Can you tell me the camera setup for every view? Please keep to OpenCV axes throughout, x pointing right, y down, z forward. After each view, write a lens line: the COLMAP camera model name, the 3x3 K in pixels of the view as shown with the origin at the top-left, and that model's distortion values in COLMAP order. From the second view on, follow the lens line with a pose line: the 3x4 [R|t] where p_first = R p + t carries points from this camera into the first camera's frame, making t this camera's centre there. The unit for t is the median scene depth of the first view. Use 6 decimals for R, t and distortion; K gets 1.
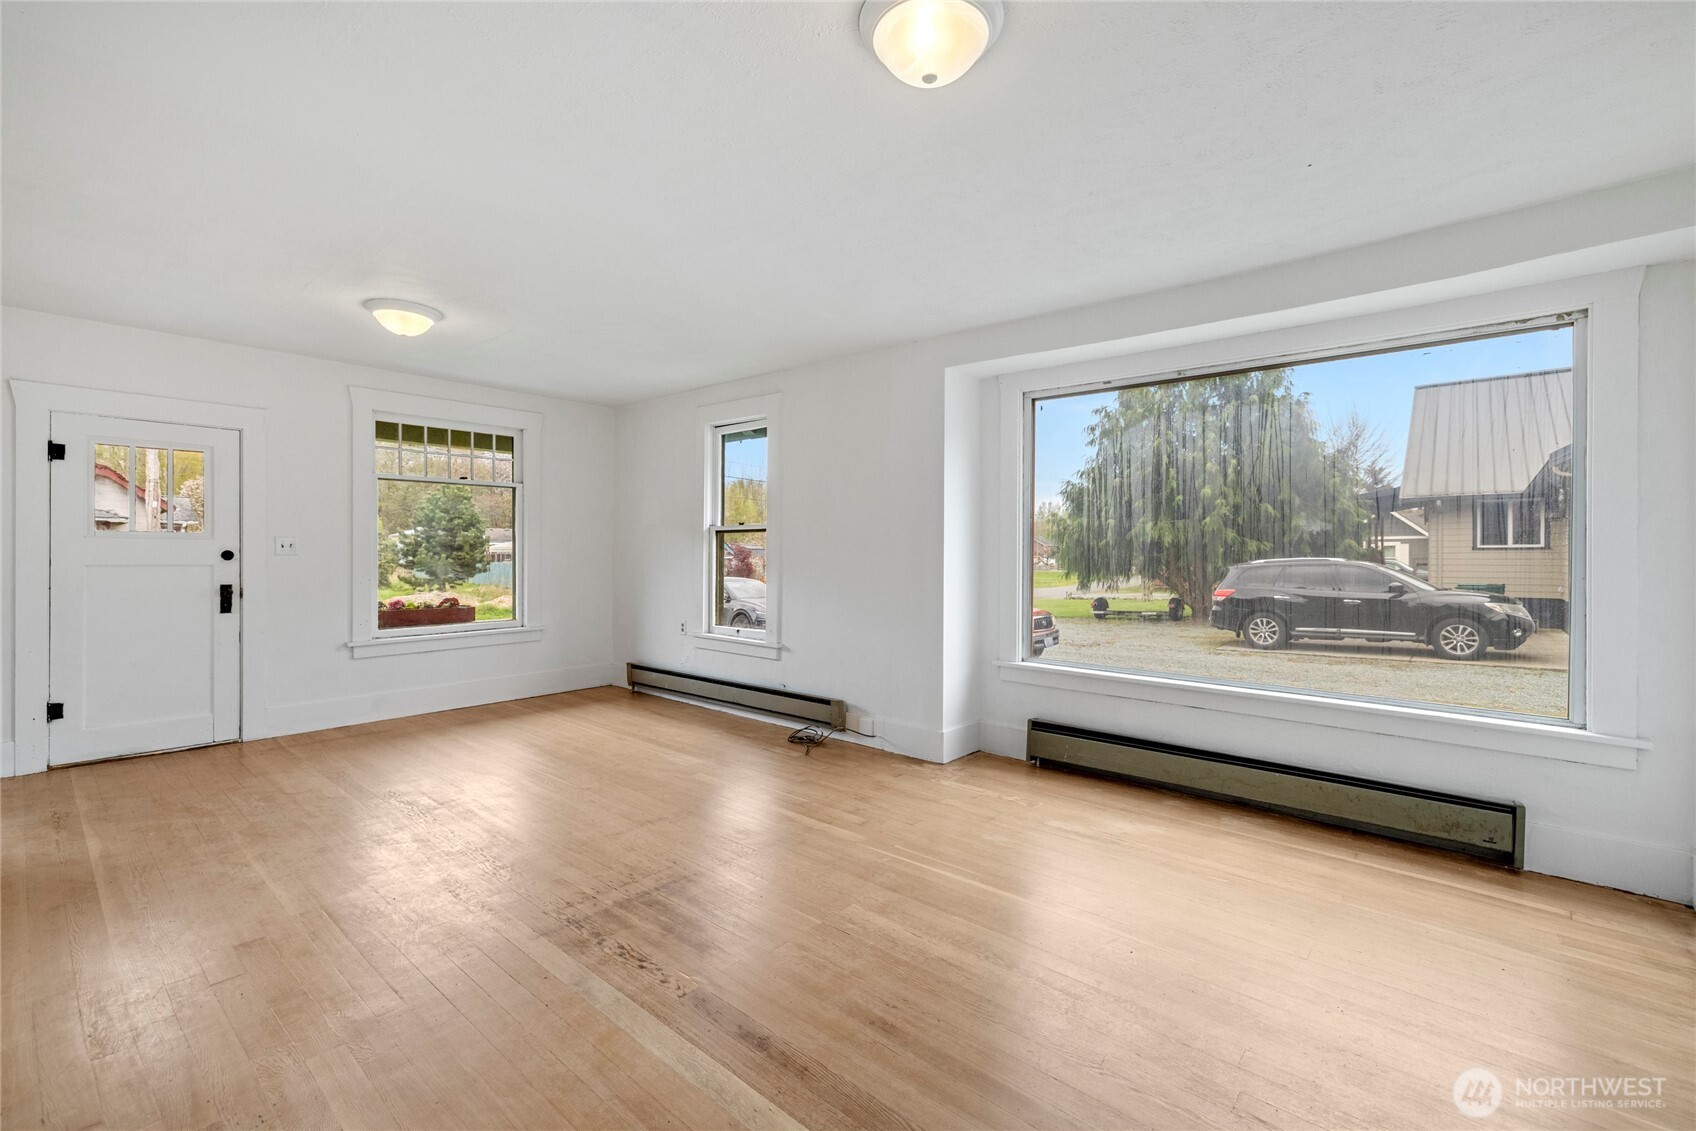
lens RADIAL K [[720.4, 0, 848.2], [0, 720.4, 556.1], [0, 0, 1]] dist [0.000214, -0.000161]
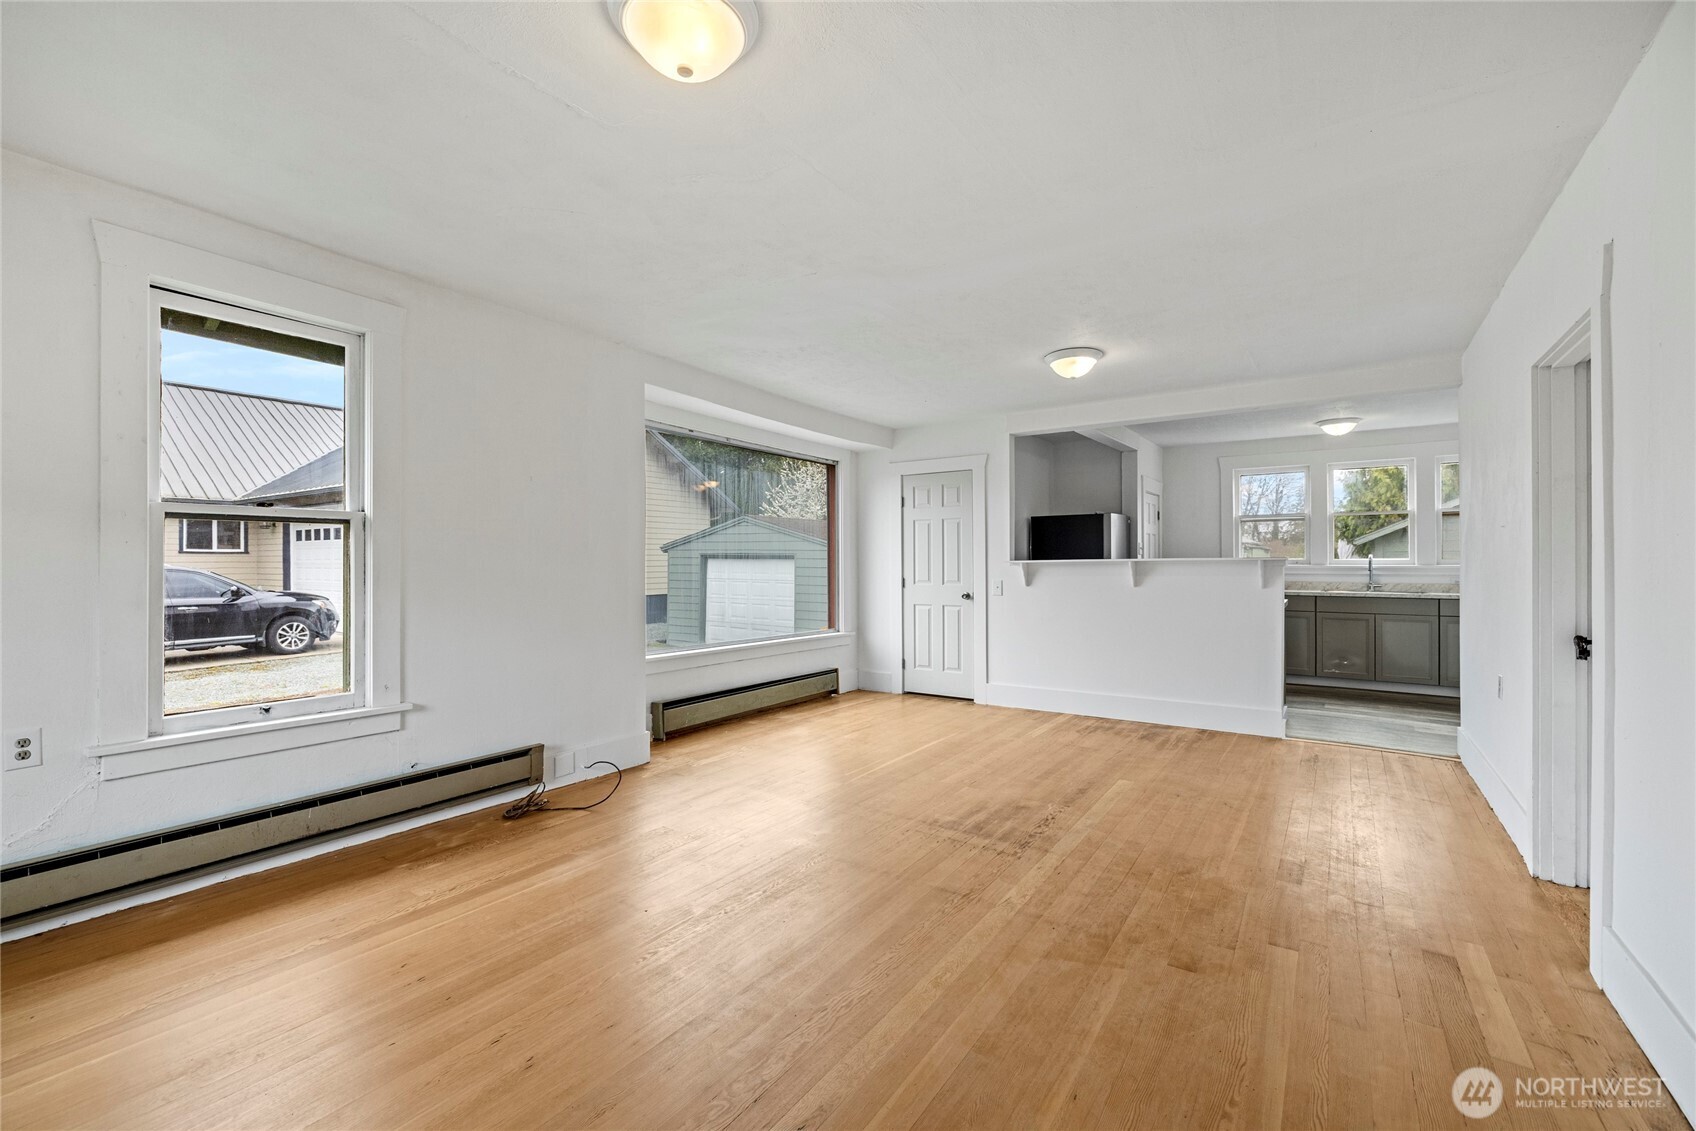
lens RADIAL K [[711.4, 0, 838.0], [0, 711.4, 551.7], [0, 0, 1]] dist [-0.002016, -0.000081]
pose [[-0.101600, 0.008448, 0.994790, -0.931237], [0.001194, 0.999964, -0.008370, -0.007932], [-0.994825, 0.000338, -0.101606, 0.835484]]
